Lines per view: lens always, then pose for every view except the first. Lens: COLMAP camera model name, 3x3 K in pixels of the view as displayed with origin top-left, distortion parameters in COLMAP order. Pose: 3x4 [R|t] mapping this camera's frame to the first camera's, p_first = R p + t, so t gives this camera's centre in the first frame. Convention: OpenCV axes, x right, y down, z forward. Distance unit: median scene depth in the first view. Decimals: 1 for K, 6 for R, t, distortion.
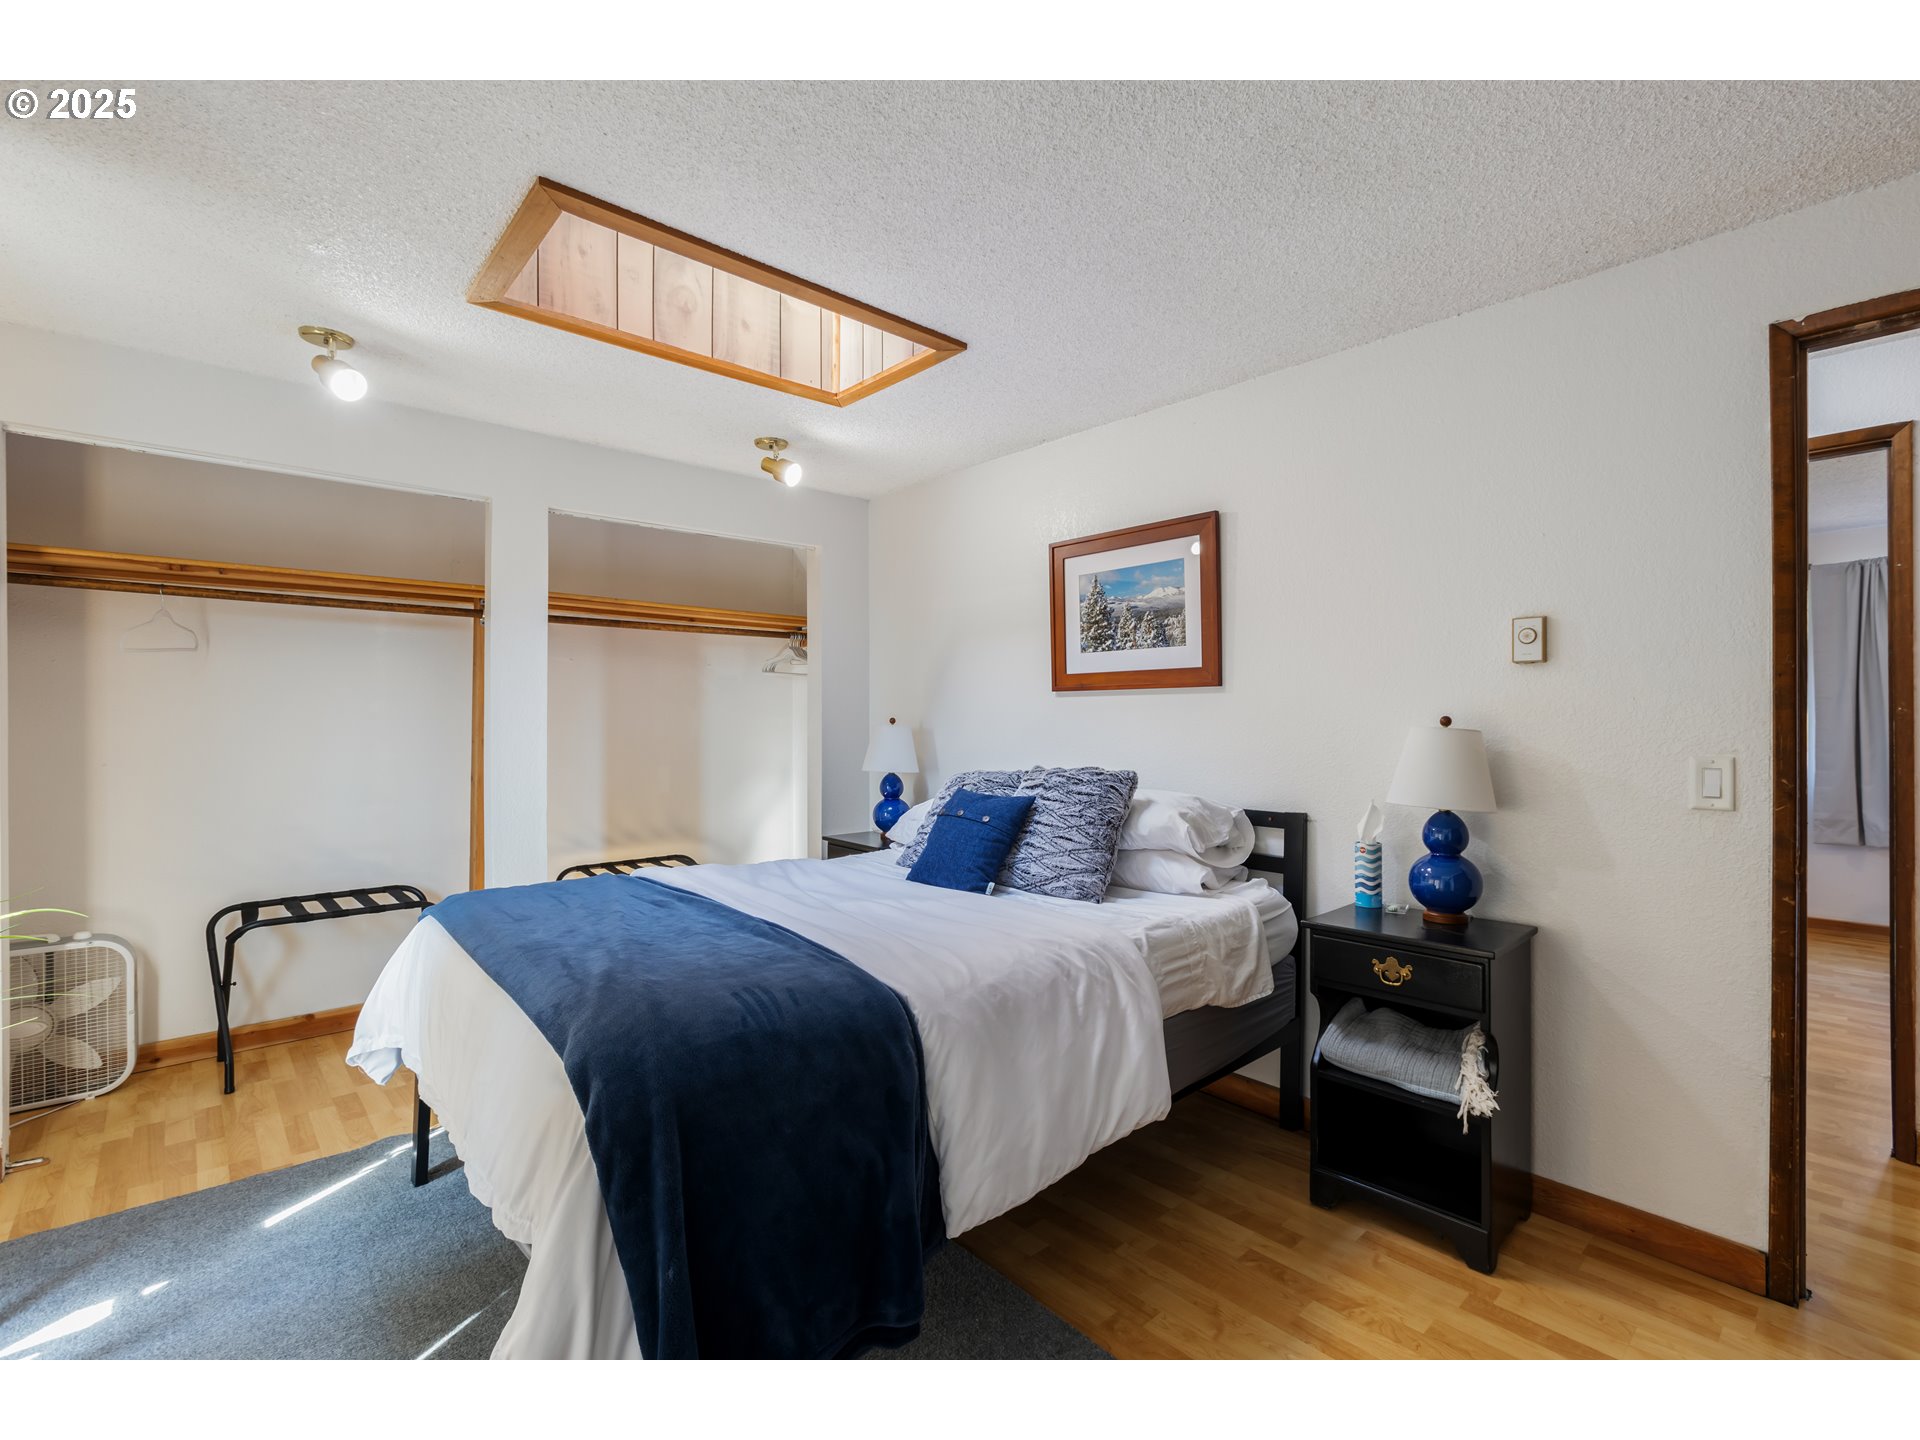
lens RADIAL K [[863.3, 0, 960.0], [0, 863.3, 720.0], [0, 0, 1]] dist [-0.001135, -0.000290]
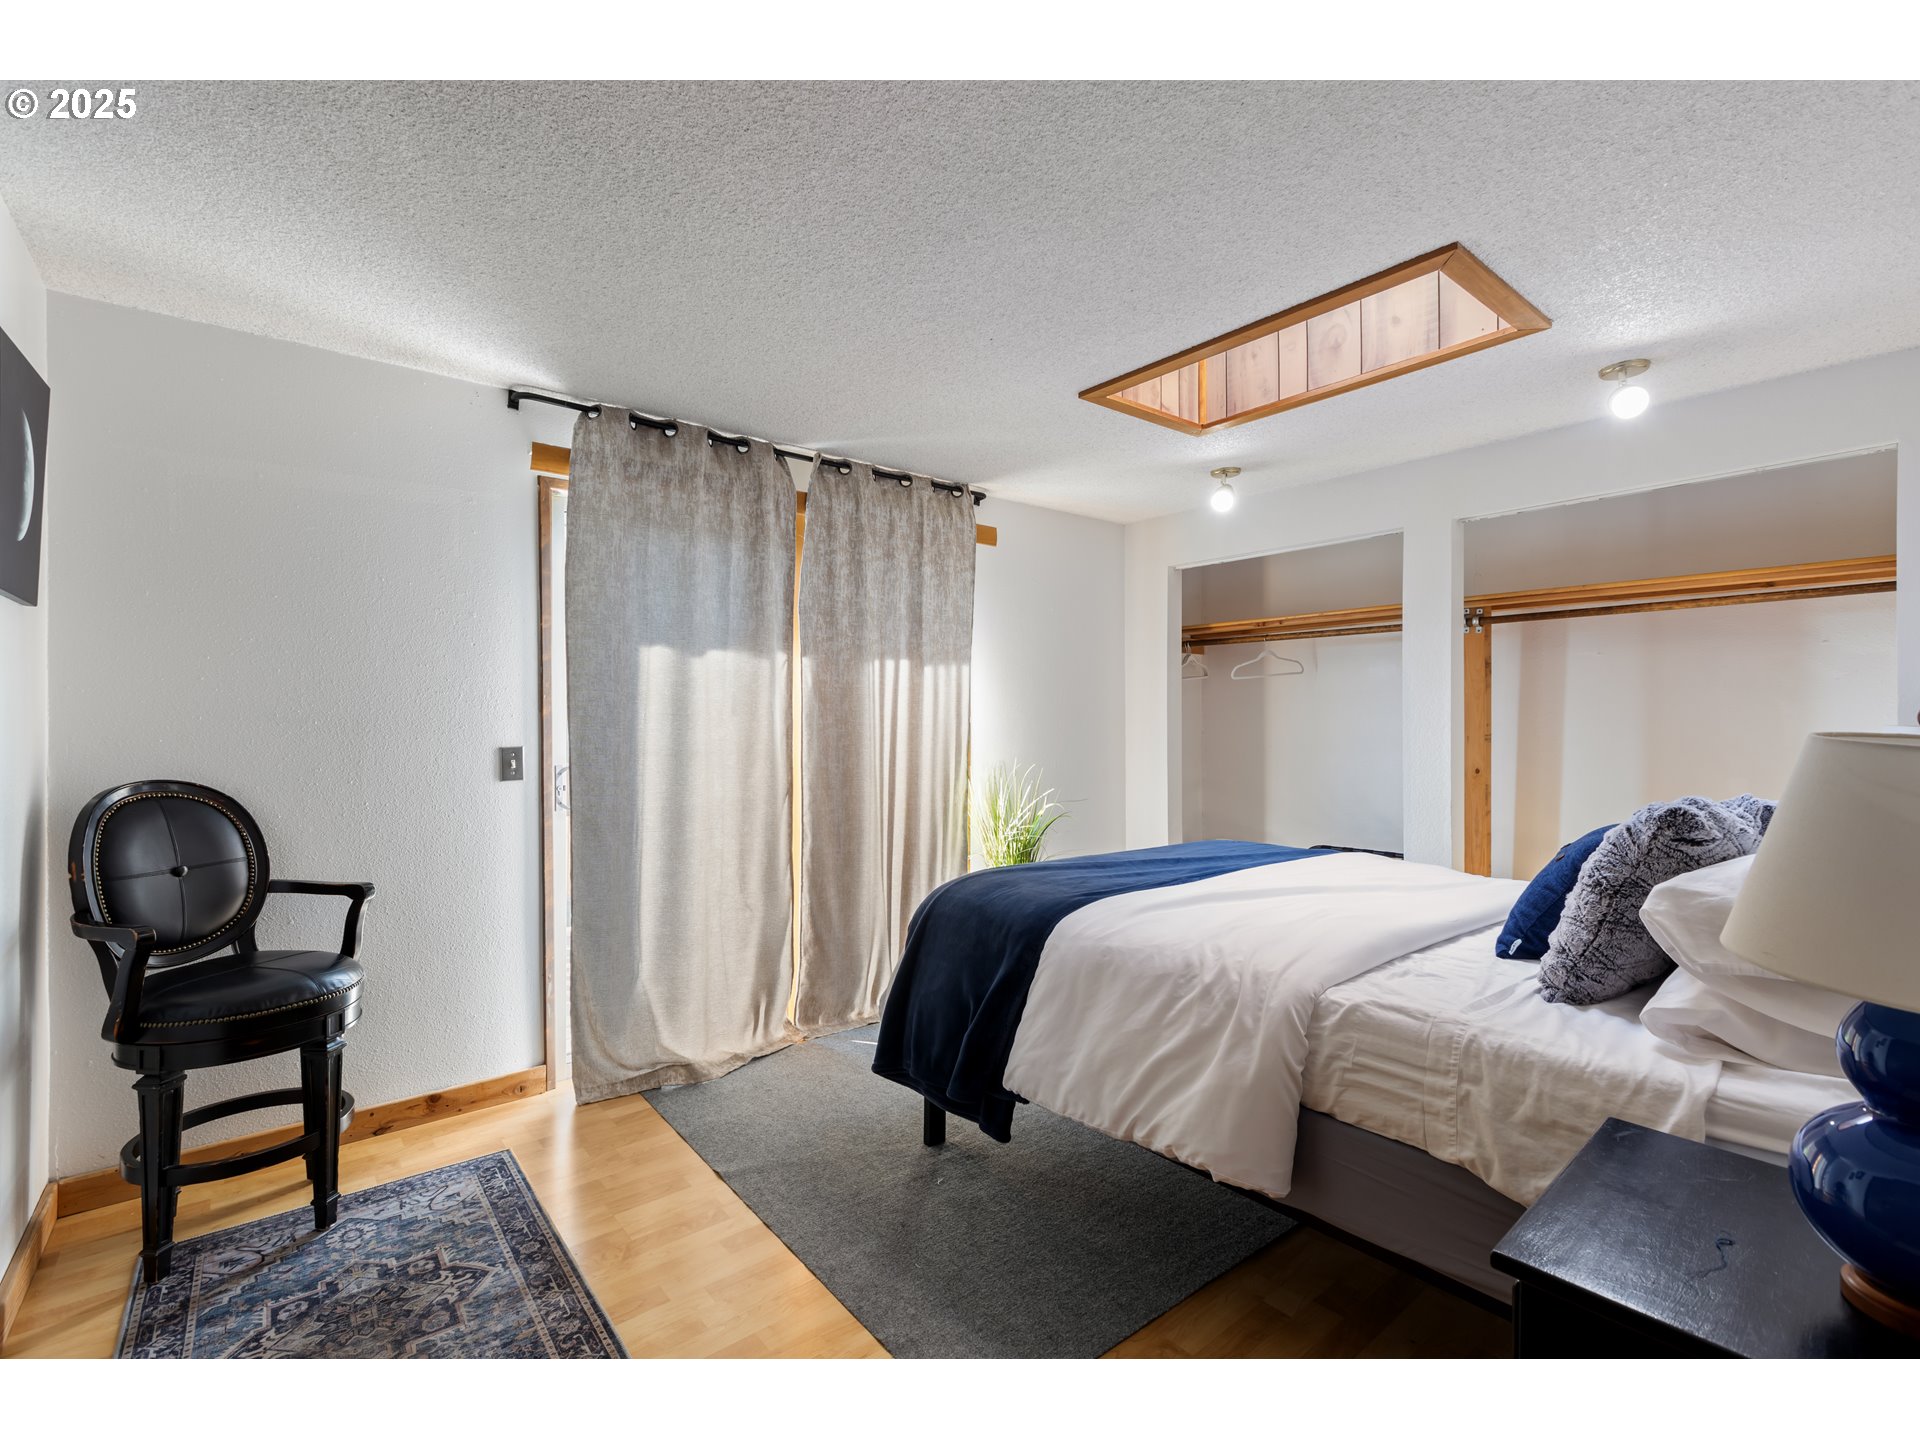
lens RADIAL K [[863.3, 0, 960.0], [0, 863.3, 720.0], [0, 0, 1]] dist [-0.001135, -0.000290]
pose [[-0.046359, 0.000298, -0.998925, 0.819420], [0.002160, 0.999998, 0.000198, 0.000906], [0.998923, -0.002148, -0.046360, 0.581184]]
